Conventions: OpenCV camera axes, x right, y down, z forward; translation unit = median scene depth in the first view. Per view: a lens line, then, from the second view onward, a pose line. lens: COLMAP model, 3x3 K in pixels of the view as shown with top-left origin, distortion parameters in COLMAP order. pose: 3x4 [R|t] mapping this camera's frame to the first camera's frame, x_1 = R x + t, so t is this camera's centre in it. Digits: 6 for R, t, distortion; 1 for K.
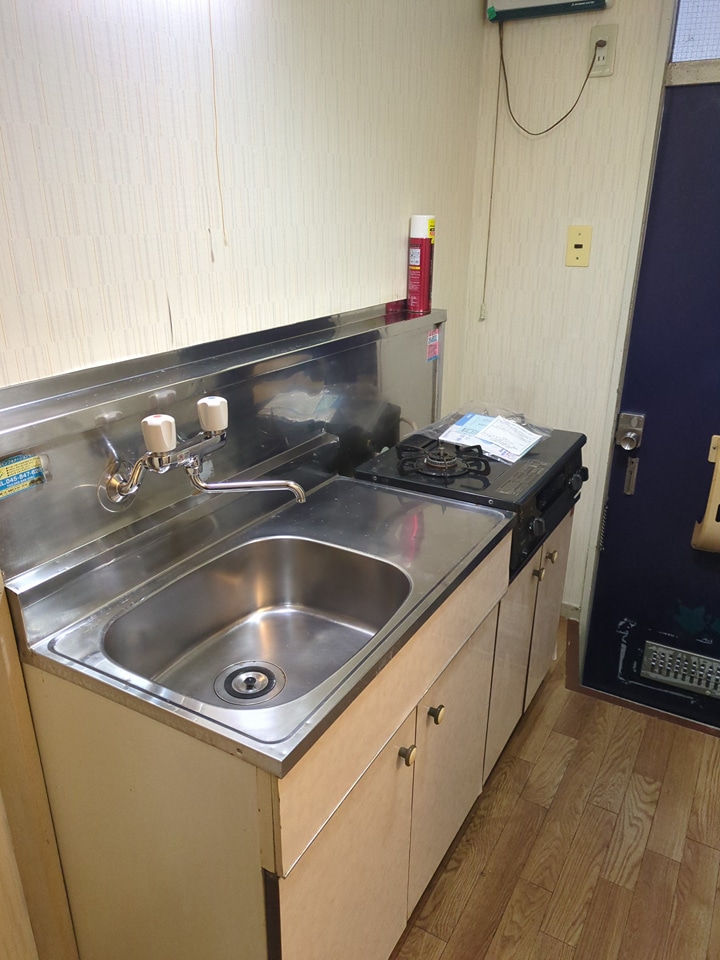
lens RADIAL K [[717.7, 0, 363.3], [0, 717.7, 492.4], [0, 0, 1]] dist [0.044188, -0.039493]
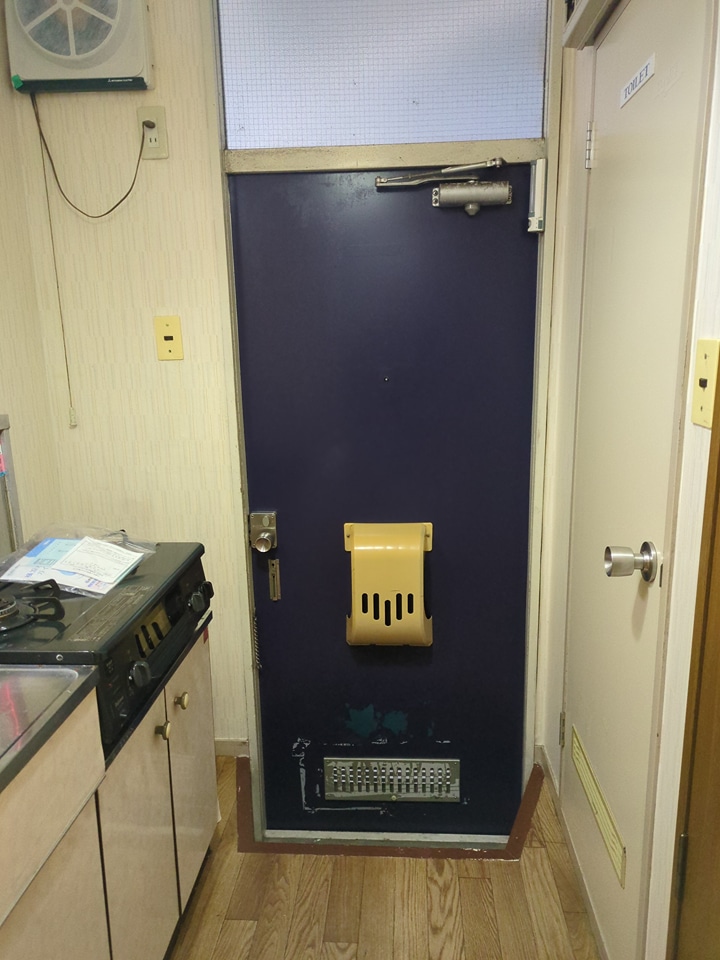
lens RADIAL K [[717.7, 0, 363.3], [0, 717.7, 492.4], [0, 0, 1]] dist [0.044188, -0.039493]
pose [[0.895421, -0.120781, 0.428525, 0.114214], [0.186979, 0.975521, -0.115746, -0.005017], [-0.404055, 0.183766, 0.896086, 0.144834]]
